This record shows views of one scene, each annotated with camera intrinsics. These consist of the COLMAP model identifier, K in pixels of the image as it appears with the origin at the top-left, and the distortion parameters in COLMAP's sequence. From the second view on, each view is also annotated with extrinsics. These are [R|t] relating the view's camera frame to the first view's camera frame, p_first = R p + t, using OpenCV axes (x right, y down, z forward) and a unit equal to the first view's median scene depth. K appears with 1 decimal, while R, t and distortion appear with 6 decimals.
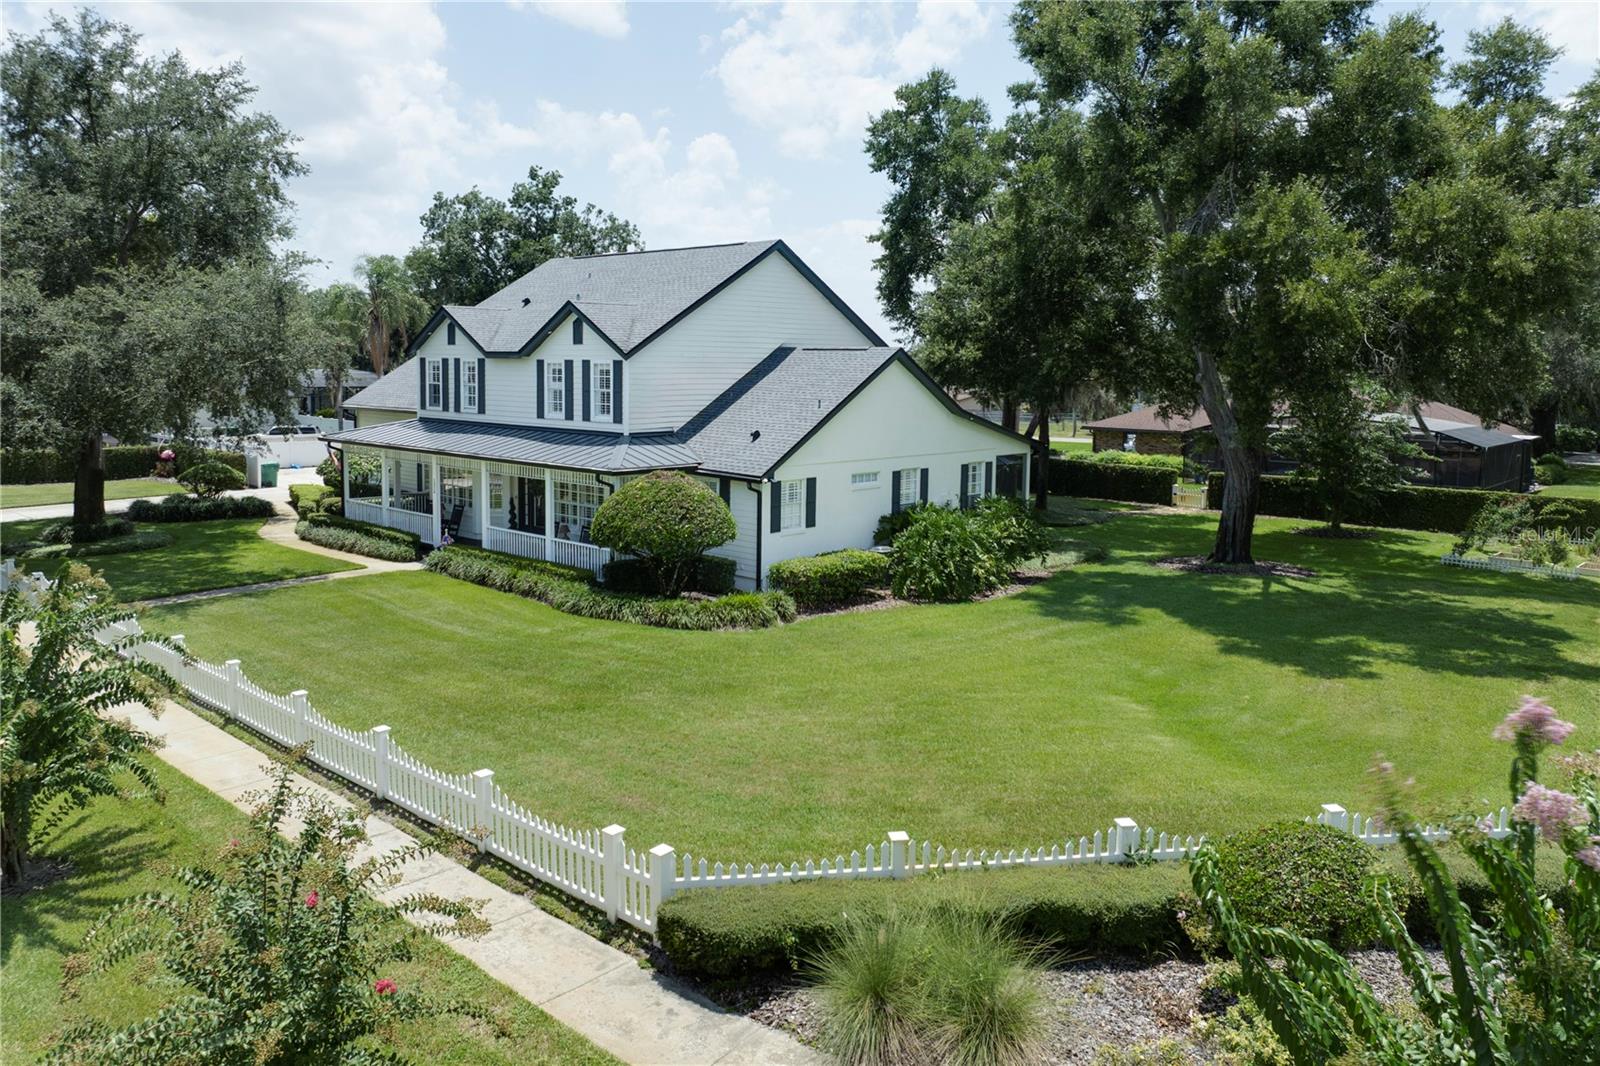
lens RADIAL K [[1127.3, 0, 803.8], [0, 1127.3, 457.7], [0, 0, 1]] dist [-0.023611, -0.019772]
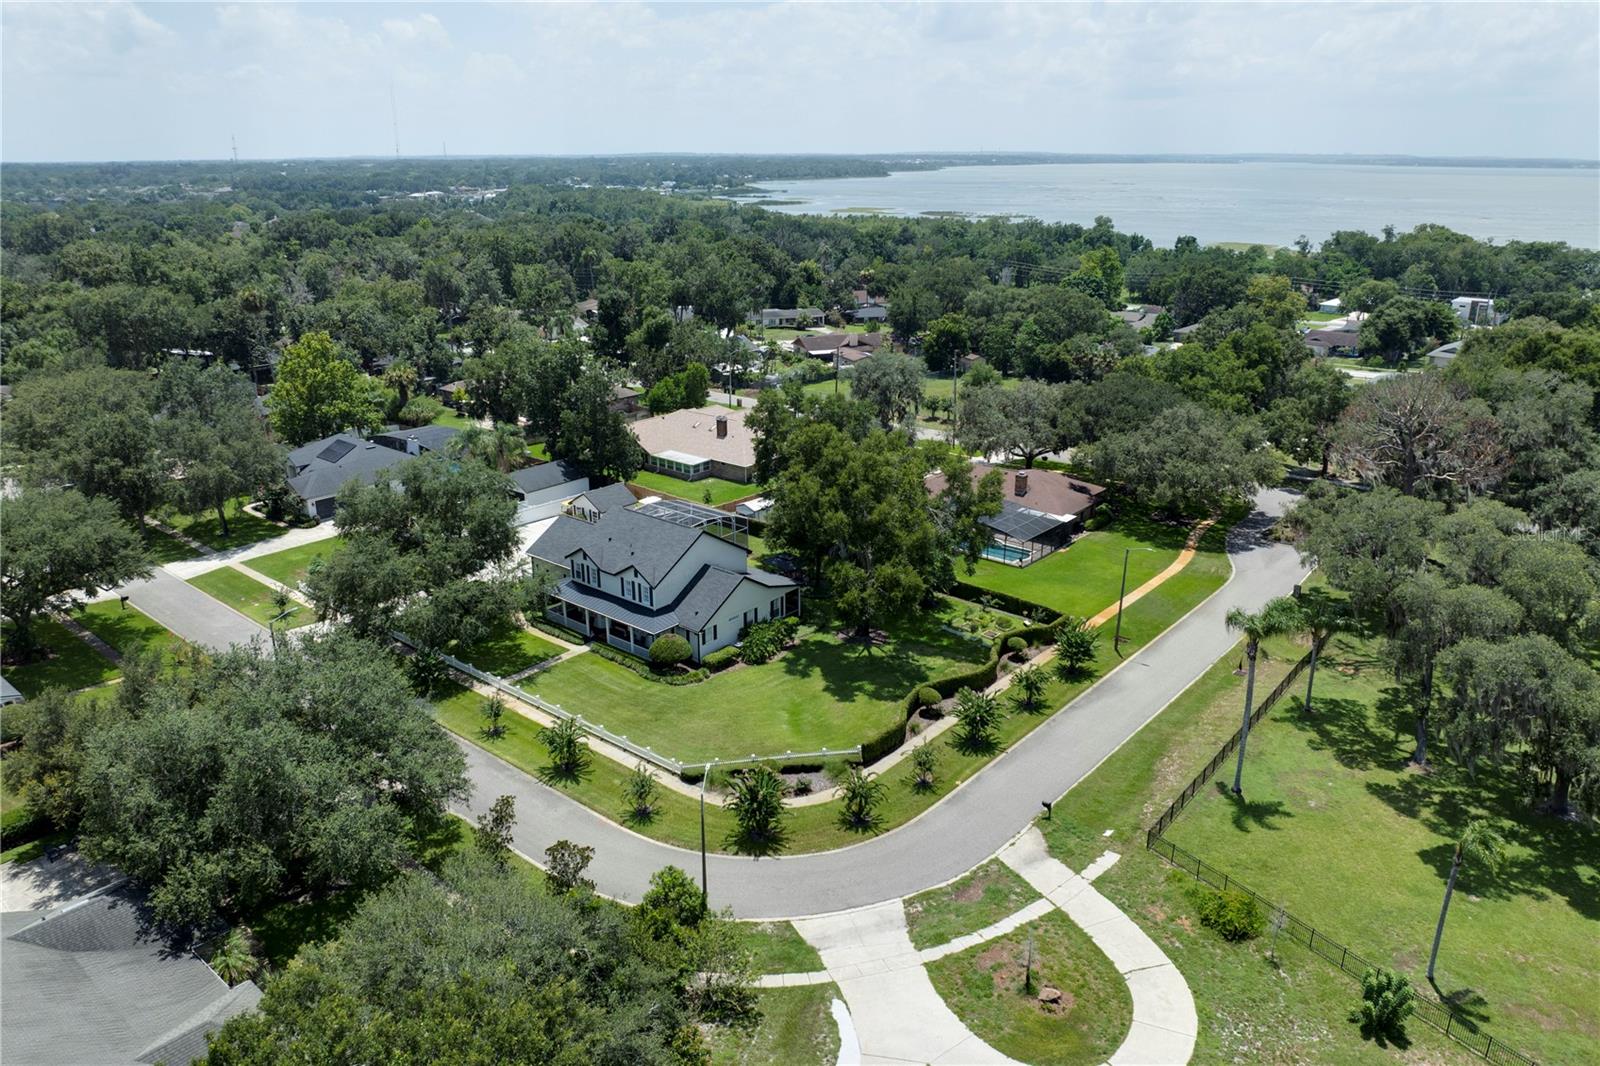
lens RADIAL K [[1127.3, 0, 809.1], [0, 1127.3, 527.1], [0, 0, 1]] dist [-0.023611, -0.019772]
pose [[0.999228, -0.021607, 0.032810, 0.163562], [0.012775, 0.968489, 0.248729, -0.975572], [-0.037150, -0.248117, 0.968017, -1.890776]]
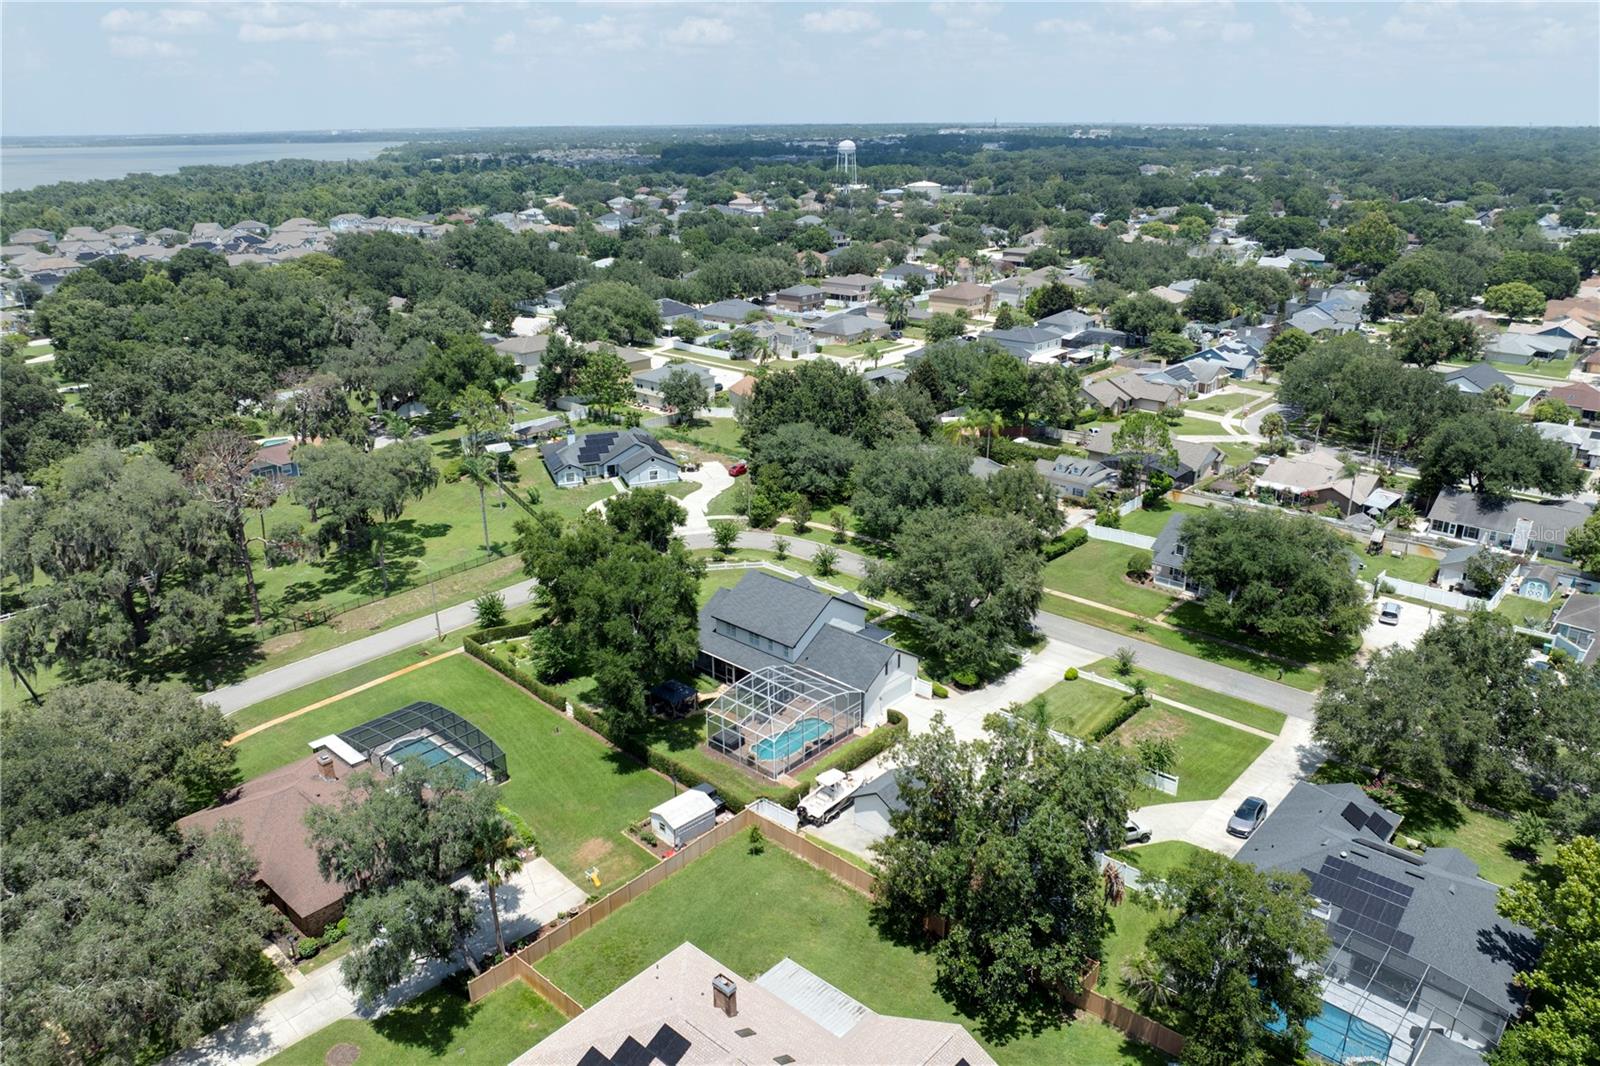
lens RADIAL K [[1127.3, 0, 801.1], [0, 1127.3, 533.2], [0, 0, 1]] dist [-0.023611, -0.019772]
pose [[-0.999997, -0.000761, -0.002180, -0.189342], [-0.001592, 0.910979, 0.412449, -1.905034], [0.001673, 0.412452, -0.910978, 4.551289]]
